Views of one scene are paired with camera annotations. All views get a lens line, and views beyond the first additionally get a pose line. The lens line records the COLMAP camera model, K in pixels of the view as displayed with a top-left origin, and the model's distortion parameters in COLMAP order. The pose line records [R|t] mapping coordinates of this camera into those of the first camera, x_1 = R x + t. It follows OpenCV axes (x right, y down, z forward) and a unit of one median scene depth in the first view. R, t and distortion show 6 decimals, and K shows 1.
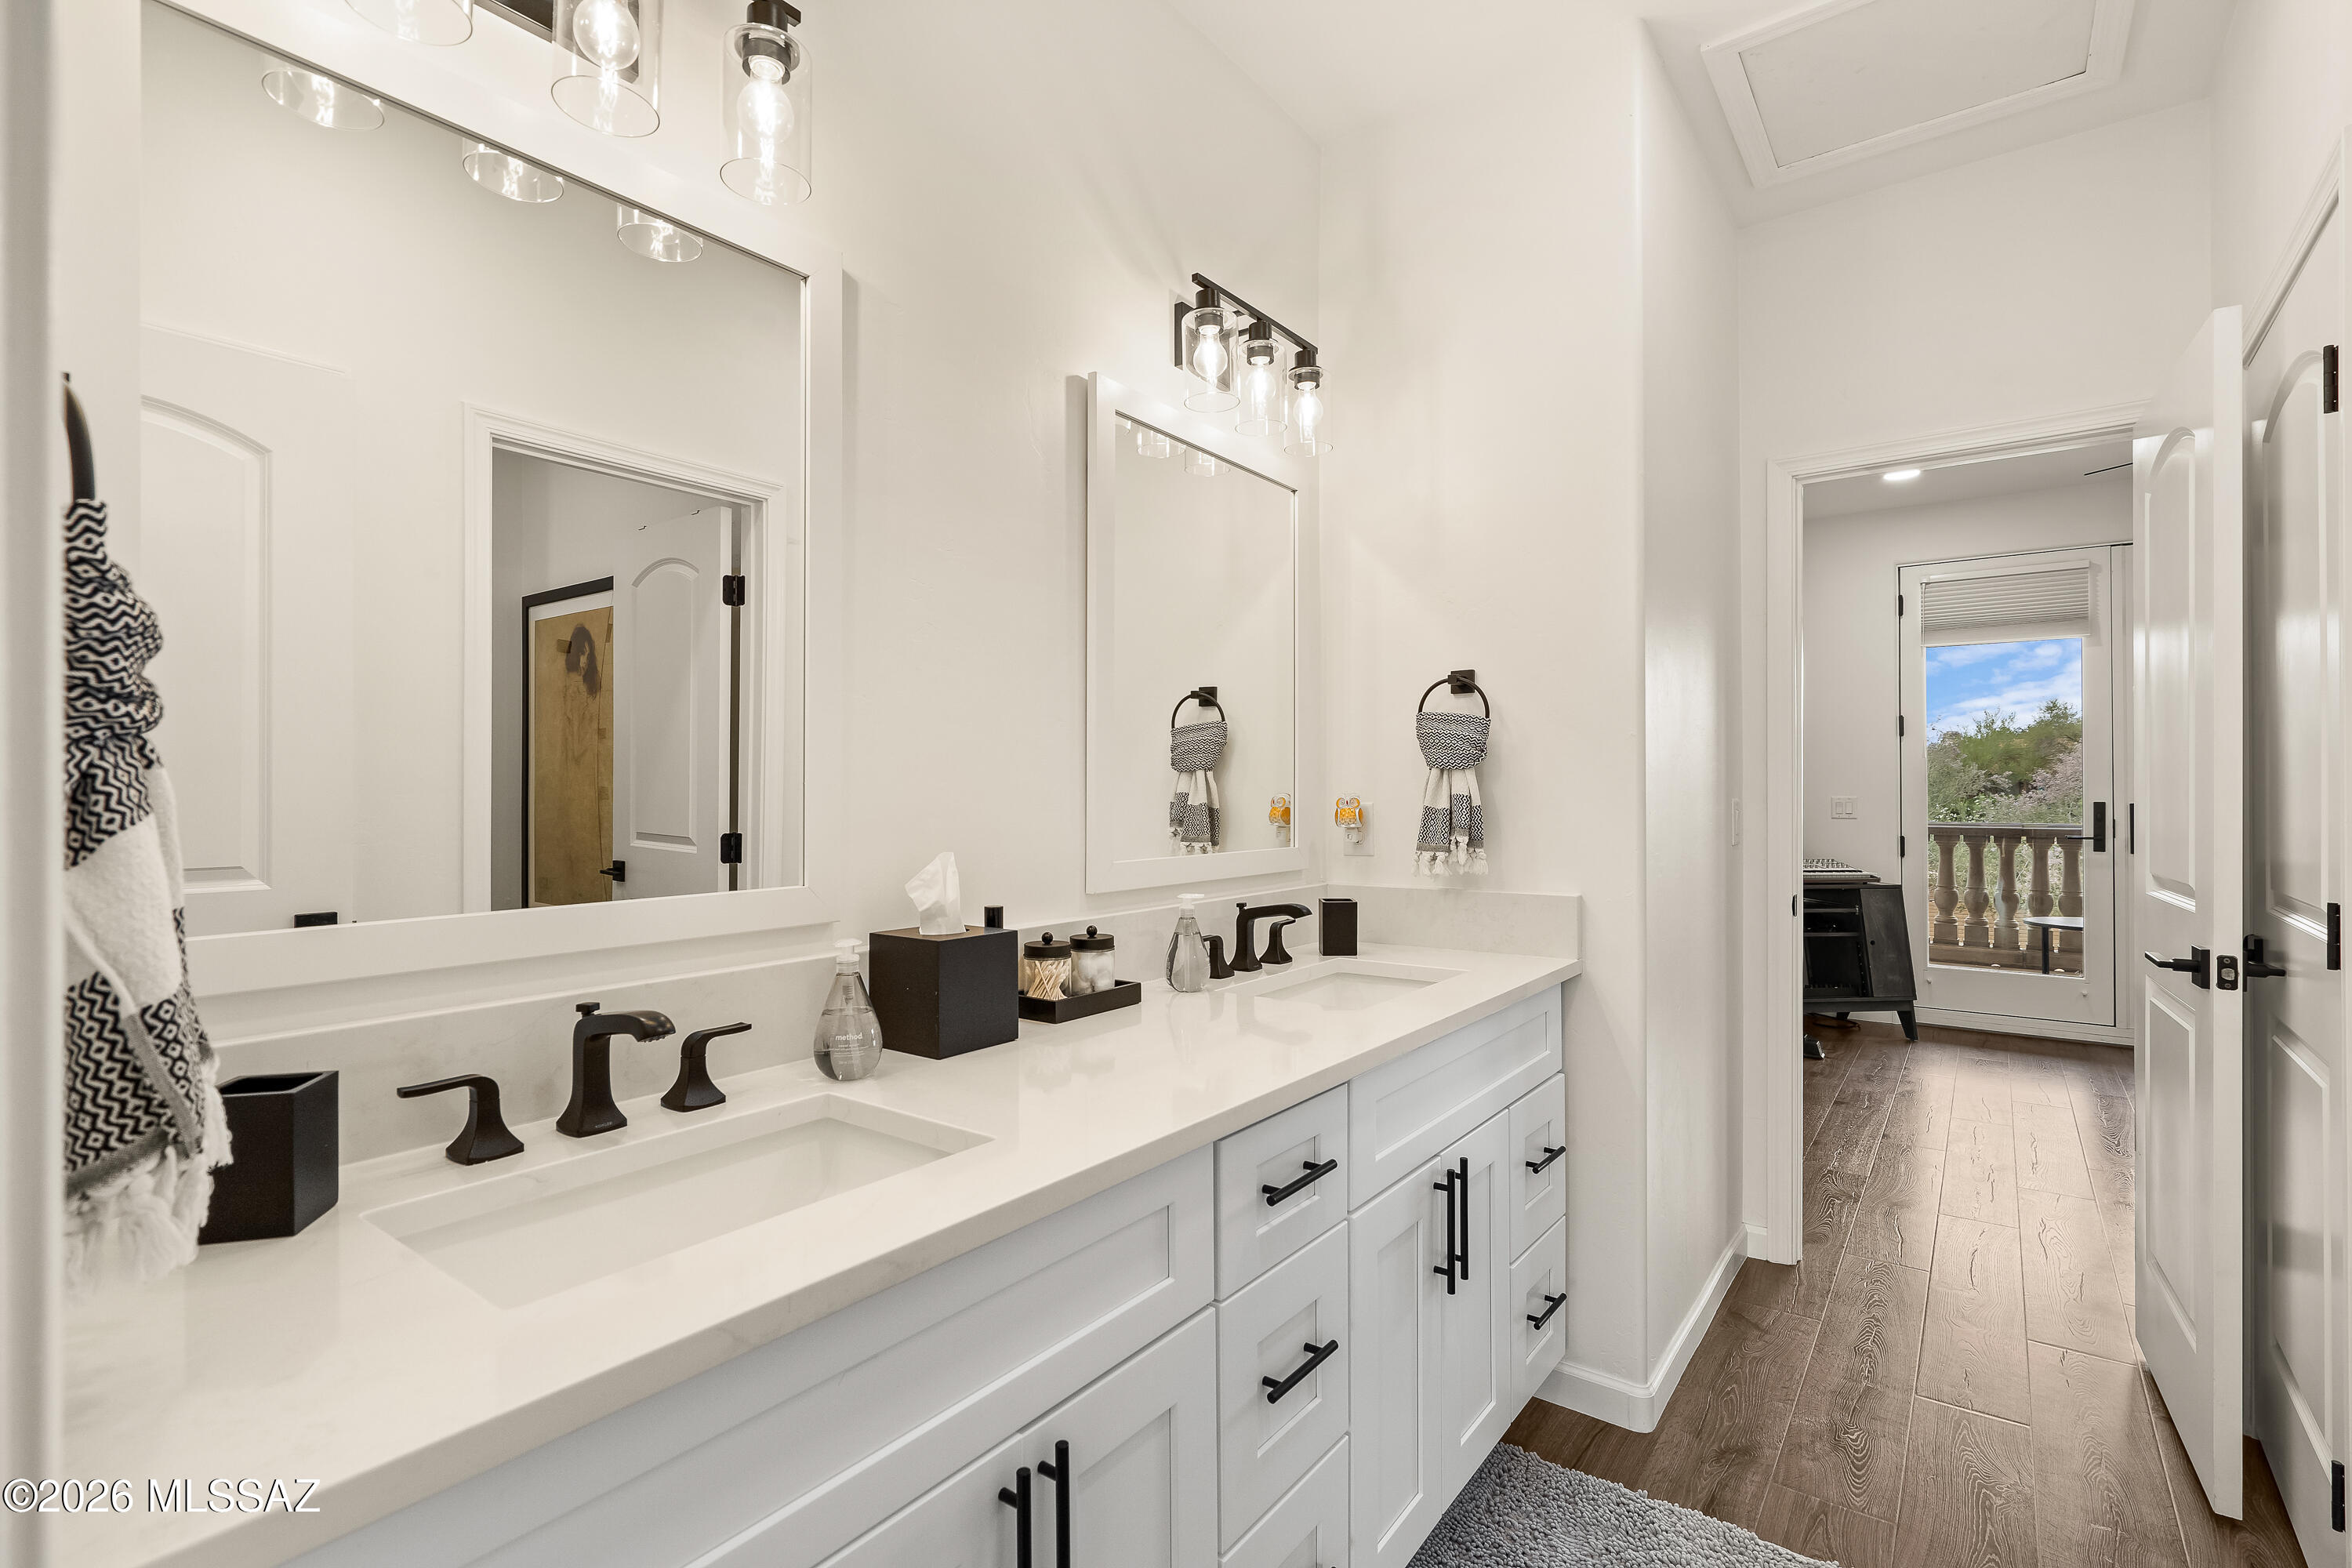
lens RADIAL K [[1073.8, 0, 1173.5], [0, 1073.8, 787.2], [0, 0, 1]] dist [-0.001260, 0.000527]
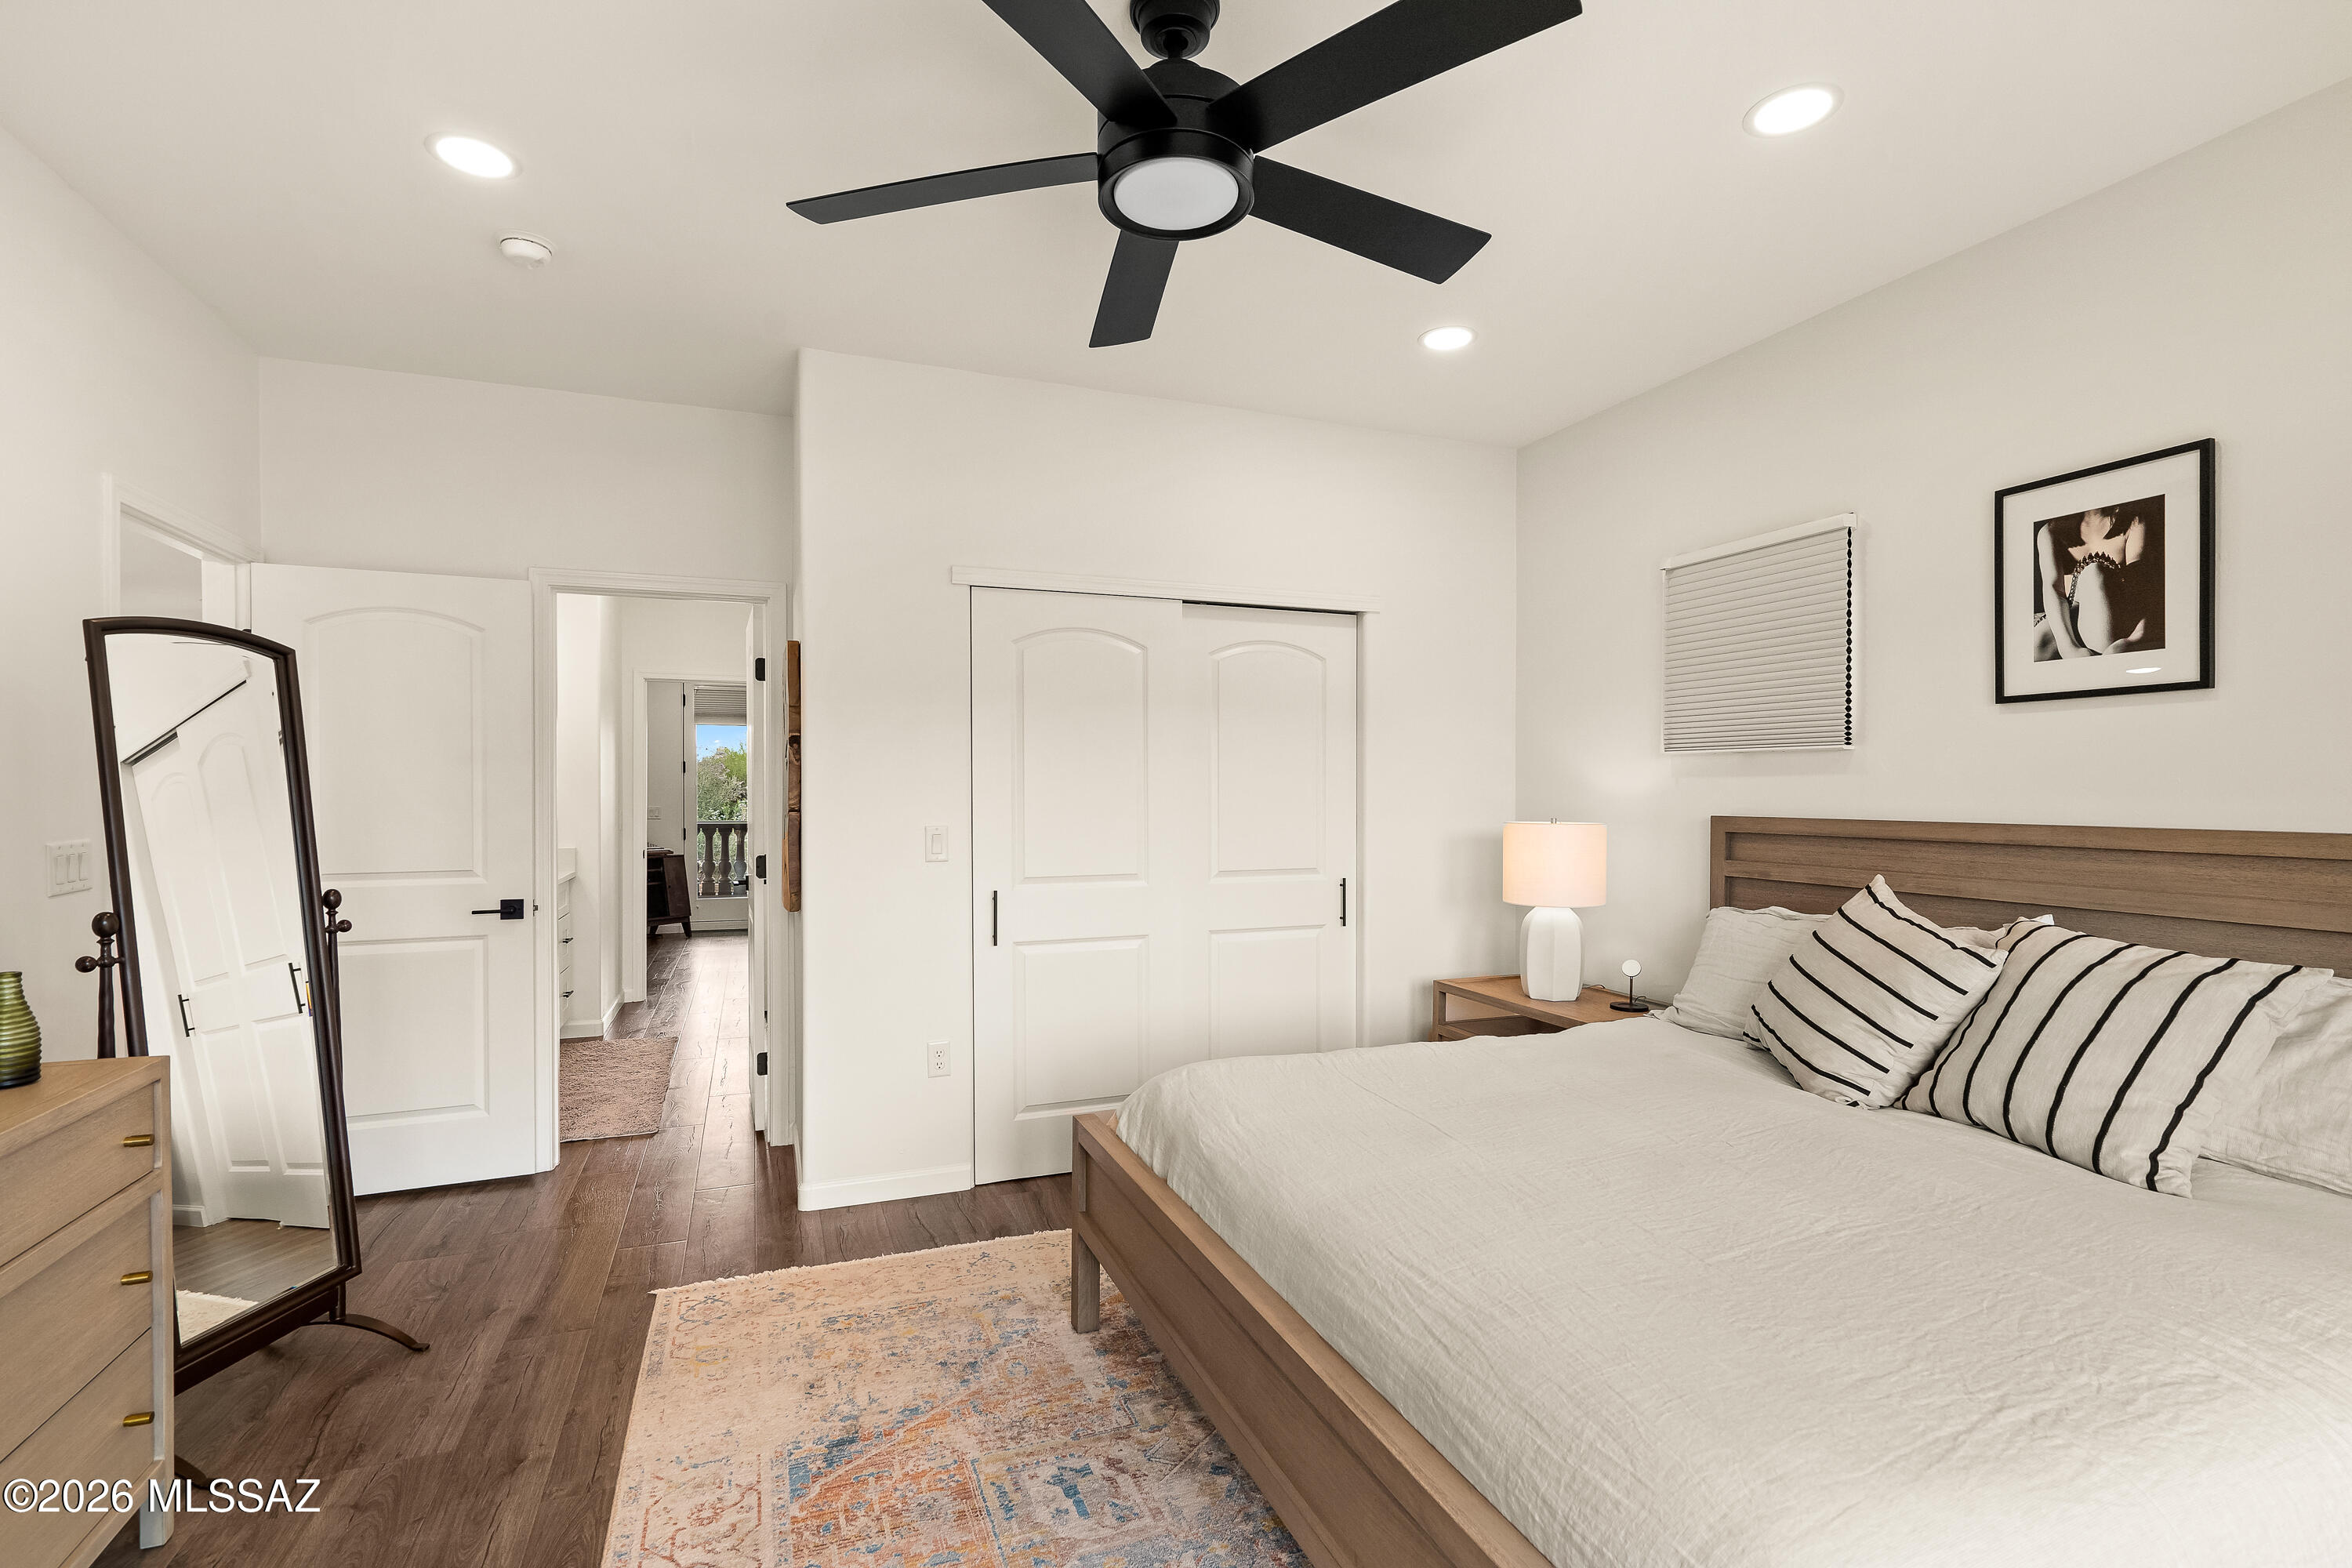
lens RADIAL K [[1073.8, 0, 1173.2], [0, 1073.8, 794.3], [0, 0, 1]] dist [-0.001260, 0.000527]
pose [[0.519777, 0.000914, 0.854301, -0.421973], [-0.002918, 0.999995, 0.000705, -0.014138], [-0.854297, -0.002860, 0.519777, -0.619964]]
